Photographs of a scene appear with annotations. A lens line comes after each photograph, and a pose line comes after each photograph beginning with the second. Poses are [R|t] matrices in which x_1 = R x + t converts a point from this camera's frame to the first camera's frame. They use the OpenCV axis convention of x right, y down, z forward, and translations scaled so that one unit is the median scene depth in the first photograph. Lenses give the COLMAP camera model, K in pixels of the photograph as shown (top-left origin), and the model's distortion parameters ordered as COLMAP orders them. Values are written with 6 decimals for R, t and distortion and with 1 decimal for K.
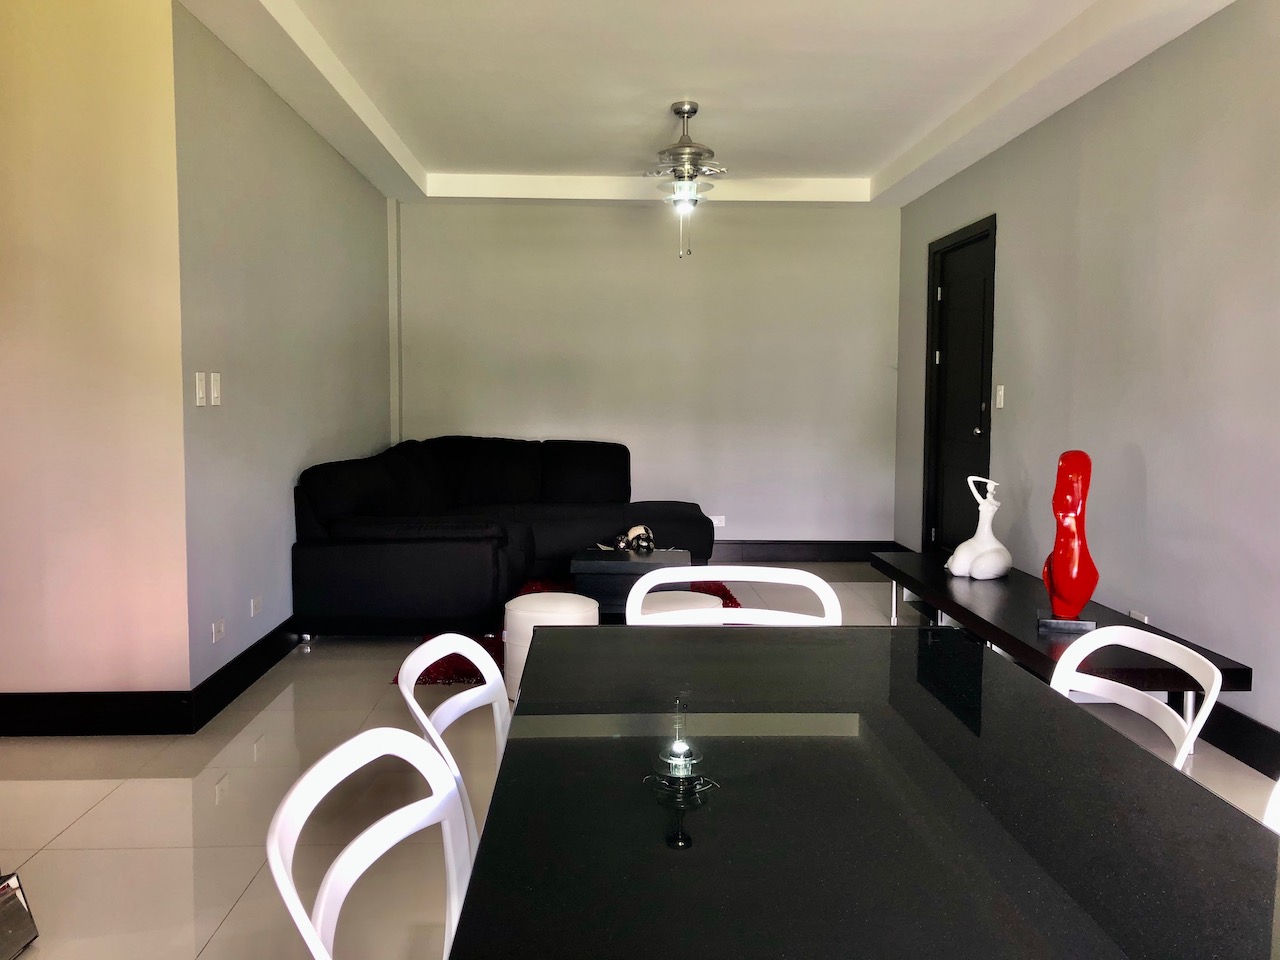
lens RADIAL K [[1034.6, 0, 642.6], [0, 1034.6, 450.7], [0, 0, 1]] dist [0.074084, -0.109669]
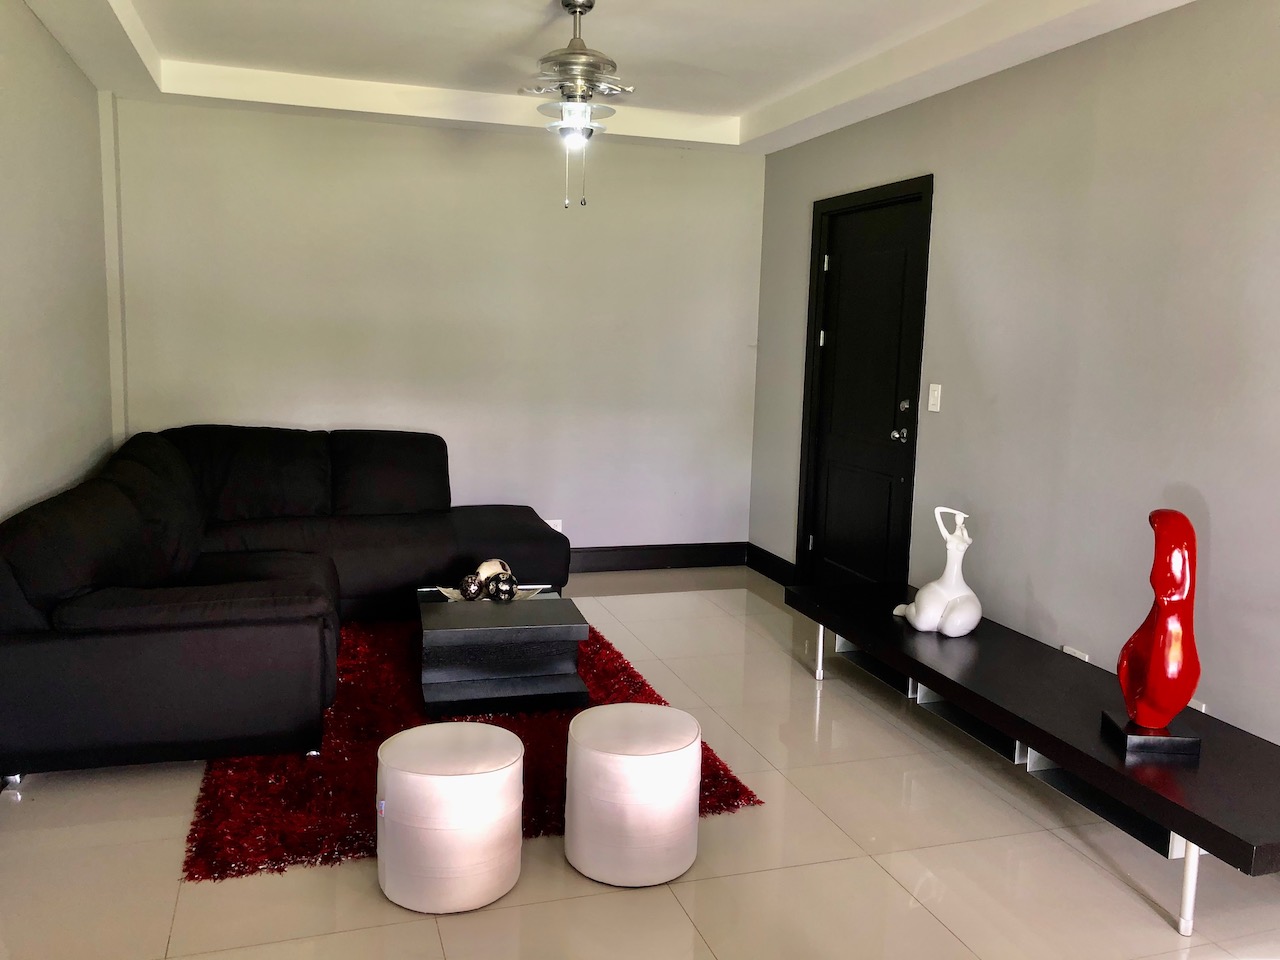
lens RADIAL K [[1034.6, 0, 642.6], [0, 1034.6, 450.7], [0, 0, 1]] dist [0.074084, -0.109669]
pose [[0.961826, -0.008148, 0.273541, -0.115293], [-0.009757, 0.997900, 0.064032, -0.062830], [-0.273488, -0.064257, 0.959727, 0.269265]]
